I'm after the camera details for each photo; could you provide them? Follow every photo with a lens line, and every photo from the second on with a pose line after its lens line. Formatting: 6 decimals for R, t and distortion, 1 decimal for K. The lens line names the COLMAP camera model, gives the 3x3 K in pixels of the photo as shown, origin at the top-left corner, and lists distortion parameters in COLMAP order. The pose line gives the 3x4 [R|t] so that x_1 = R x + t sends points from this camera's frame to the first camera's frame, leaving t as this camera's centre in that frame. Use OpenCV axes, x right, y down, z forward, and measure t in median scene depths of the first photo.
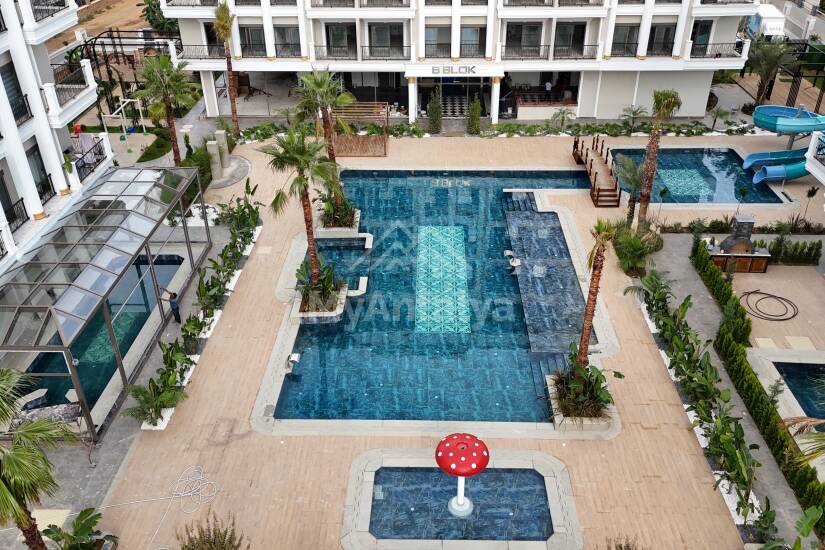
lens RADIAL K [[735.2, 0, 412.5], [0, 735.2, 275.0], [0, 0, 1]] dist [0.086240, -0.001203]
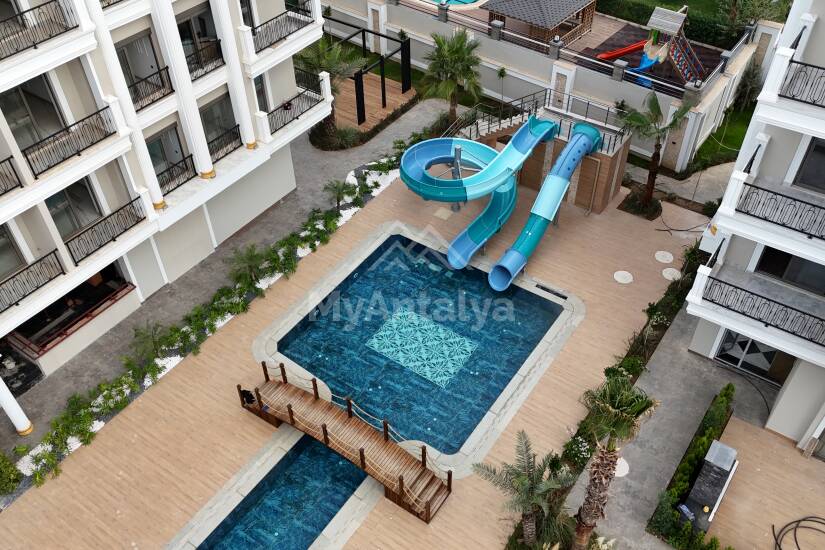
lens RADIAL K [[735.2, 0, 412.5], [0, 735.2, 275.0], [0, 0, 1]] dist [0.086240, -0.001203]
pose [[0.572538, -0.566935, 0.592271, 0.024798], [0.454609, 0.820690, 0.346121, -0.353661], [-0.682299, 0.071084, 0.727609, 0.506668]]
